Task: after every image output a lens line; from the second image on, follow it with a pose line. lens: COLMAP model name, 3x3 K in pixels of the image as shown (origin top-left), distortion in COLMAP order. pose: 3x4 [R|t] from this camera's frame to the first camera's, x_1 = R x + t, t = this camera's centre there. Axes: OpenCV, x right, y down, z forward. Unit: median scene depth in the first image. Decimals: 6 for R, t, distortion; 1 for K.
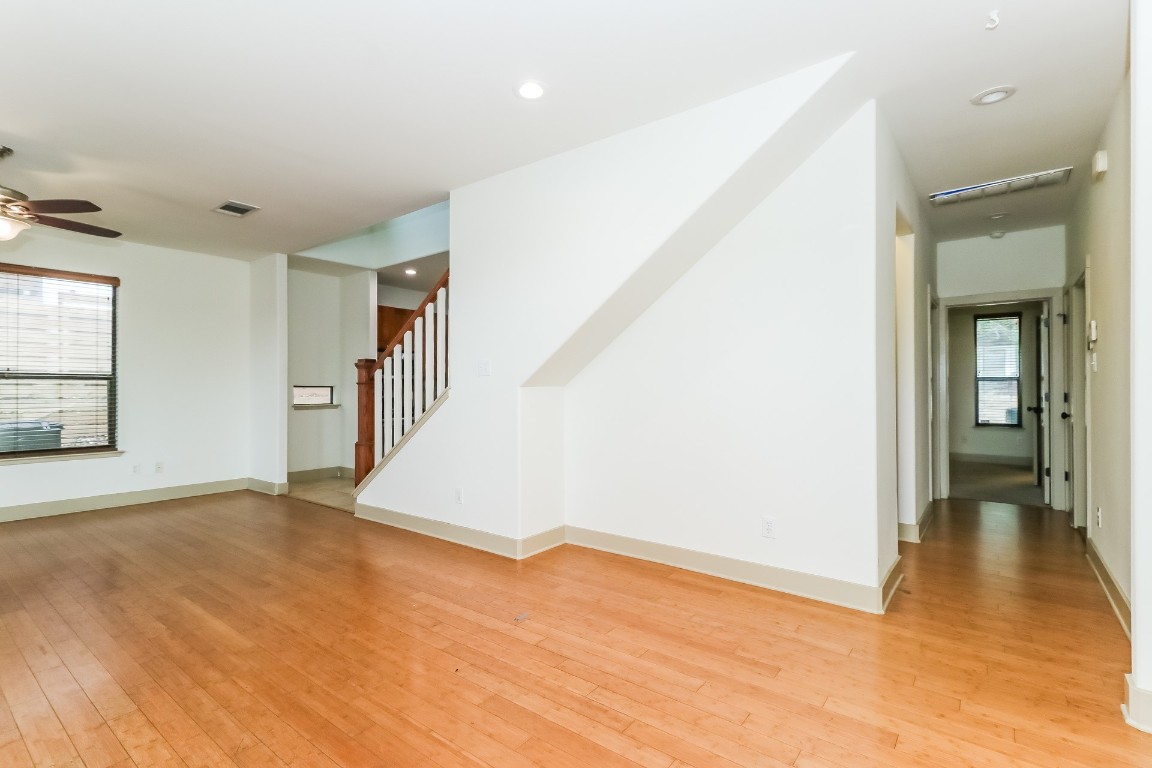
lens RADIAL K [[535.8, 0, 552.7], [0, 535.8, 387.1], [0, 0, 1]] dist [0.000033, -0.000005]
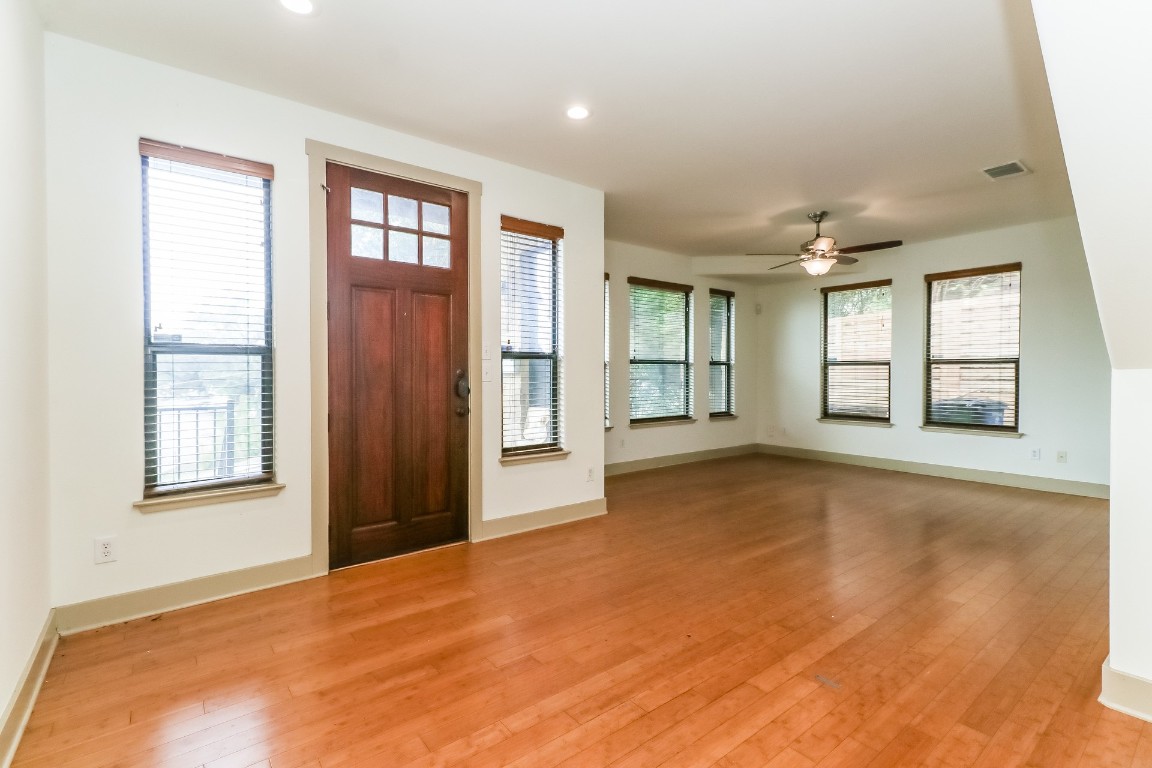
lens RADIAL K [[525.3, 0, 575.6], [0, 525.3, 375.7], [0, 0, 1]] dist [0.001246, 0.000070]
pose [[-0.217853, 0.008400, -0.975945, 0.869143], [0.002053, 0.999965, 0.008149, 0.001189], [0.975979, -0.000228, -0.217862, 0.986300]]
